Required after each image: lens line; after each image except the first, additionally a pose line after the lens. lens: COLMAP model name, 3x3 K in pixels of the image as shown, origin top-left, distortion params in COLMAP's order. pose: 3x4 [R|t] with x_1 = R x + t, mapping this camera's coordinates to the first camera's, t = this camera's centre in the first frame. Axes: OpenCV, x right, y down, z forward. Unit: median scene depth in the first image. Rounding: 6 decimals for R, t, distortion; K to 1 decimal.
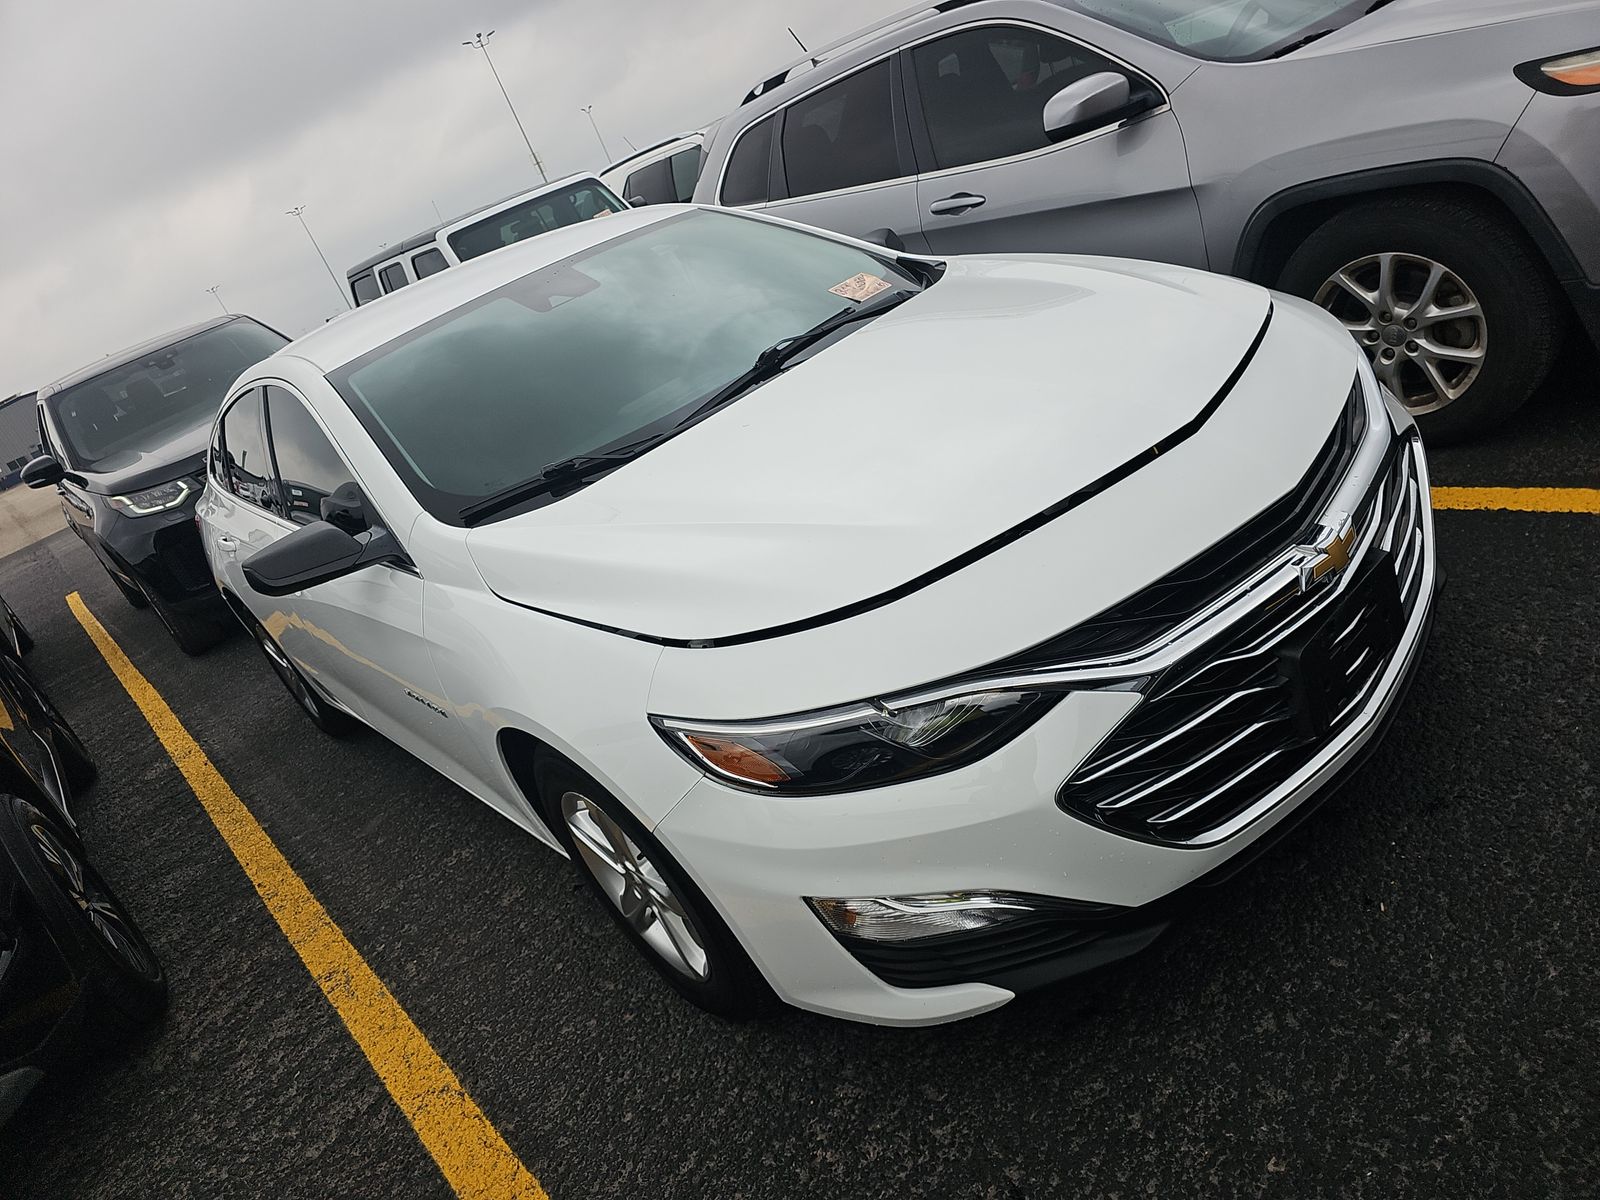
lens RADIAL K [[1062.6, 0, 794.2], [0, 1062.6, 593.6], [0, 0, 1]] dist [0.038361, -0.041799]
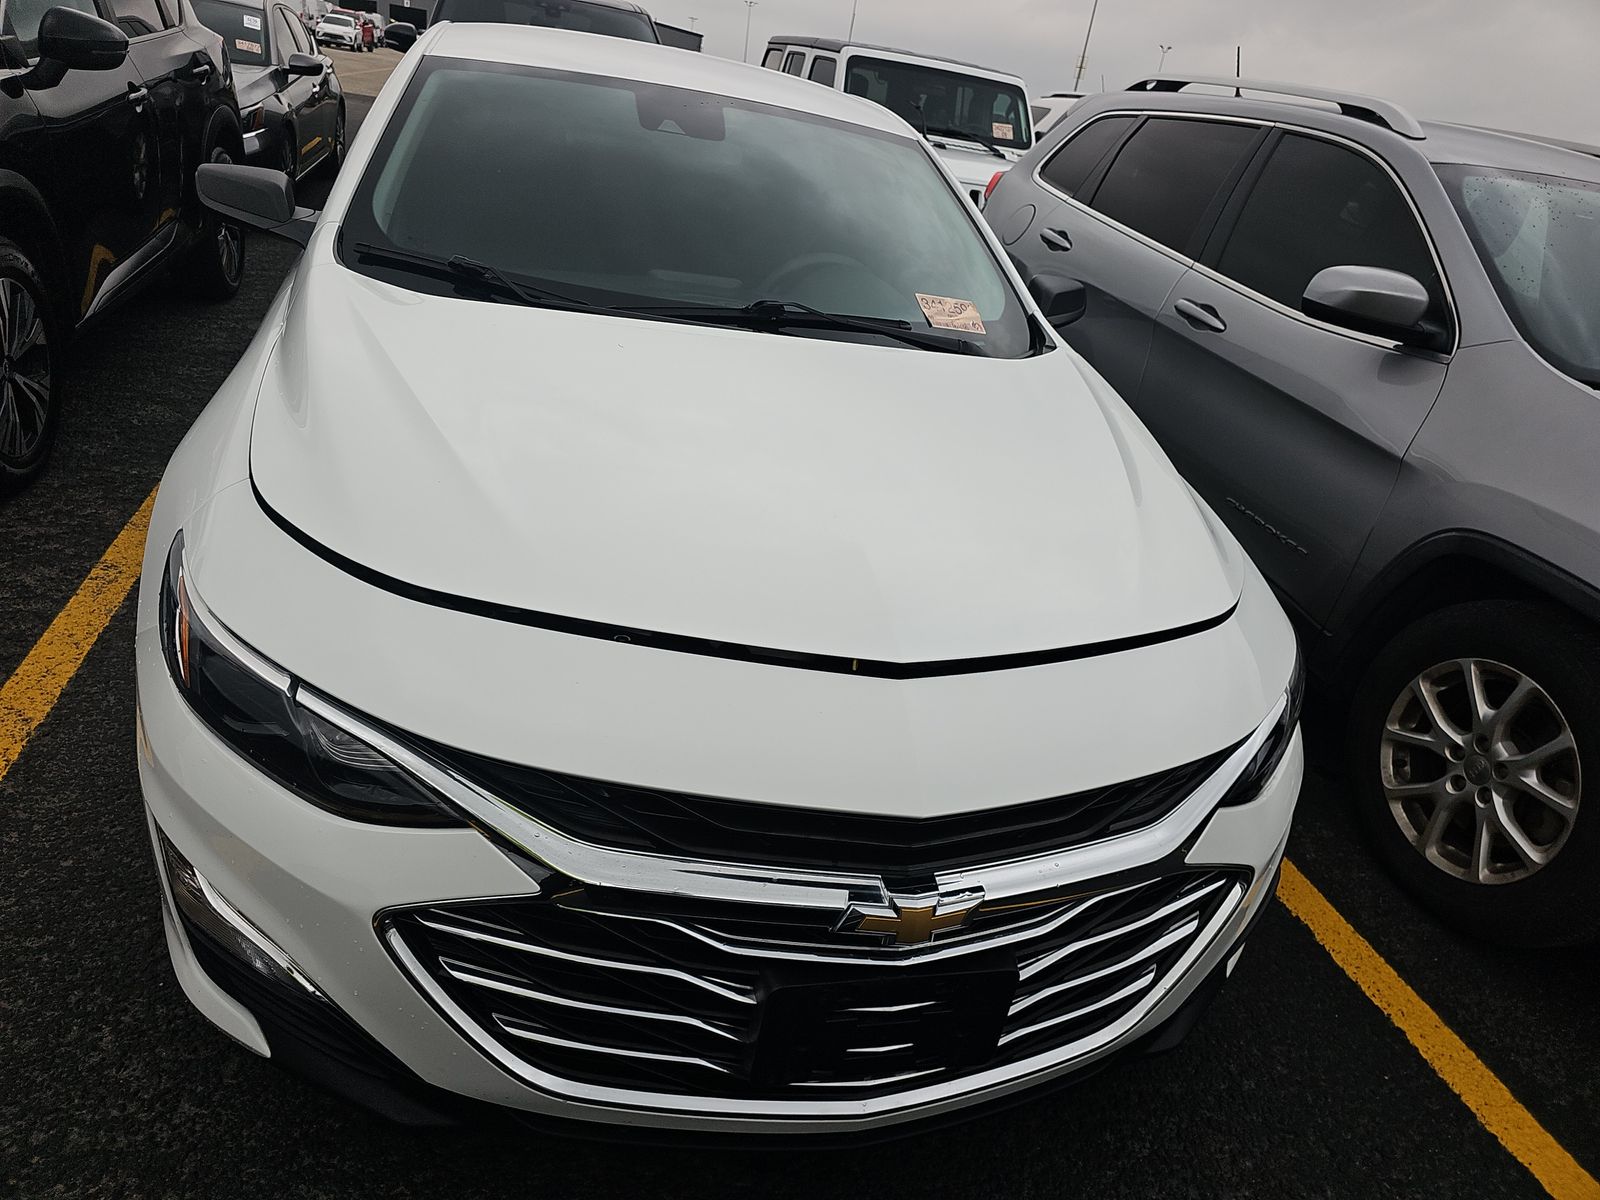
lens RADIAL K [[1062.6, 0, 794.2], [0, 1062.6, 593.6], [0, 0, 1]] dist [0.038361, -0.041799]
pose [[0.765136, 0.622097, -0.166018, 0.262825], [-0.606811, 0.782929, 0.137122, -0.165887], [0.215283, -0.004175, 0.976543, 0.161253]]
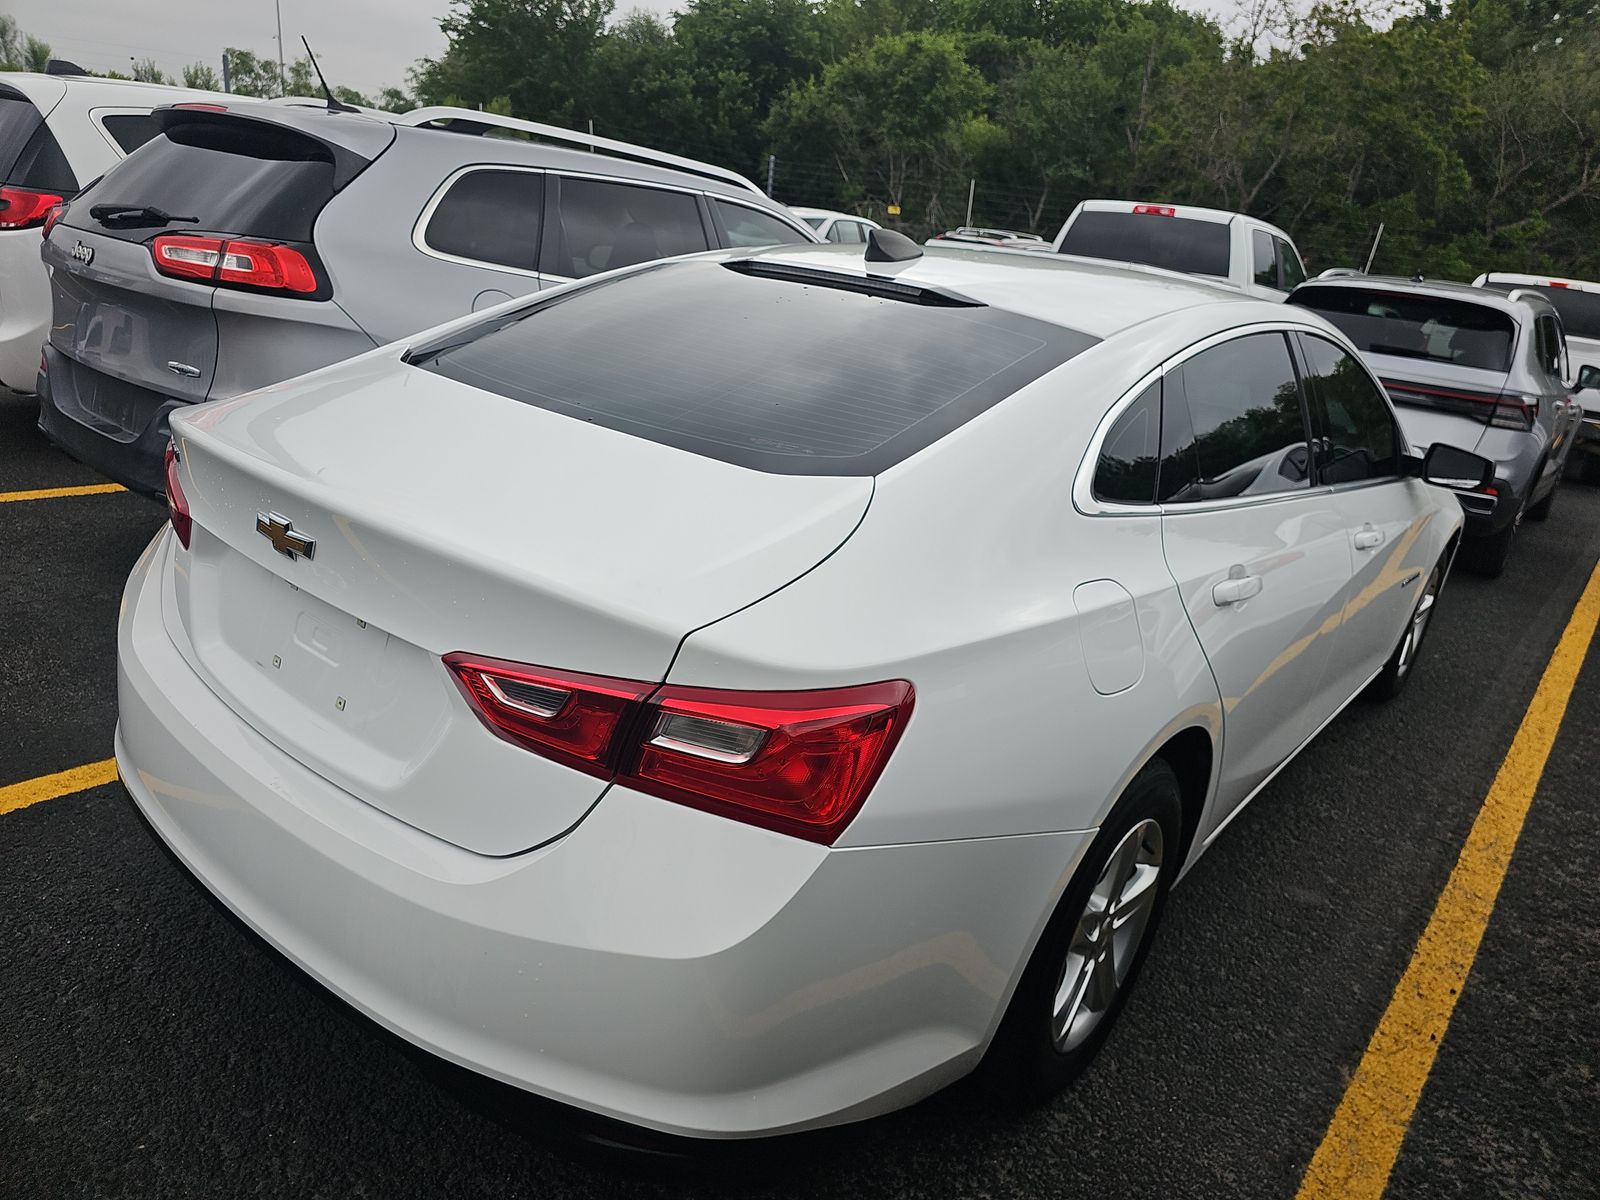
lens RADIAL K [[1062.6, 0, 794.2], [0, 1062.6, 593.6], [0, 0, 1]] dist [0.038361, -0.041799]
pose [[-0.214441, 0.006788, 0.976713, -1.470116], [0.318443, 0.945823, 0.063342, -0.224790], [-0.923368, 0.324610, -0.204985, 1.946929]]
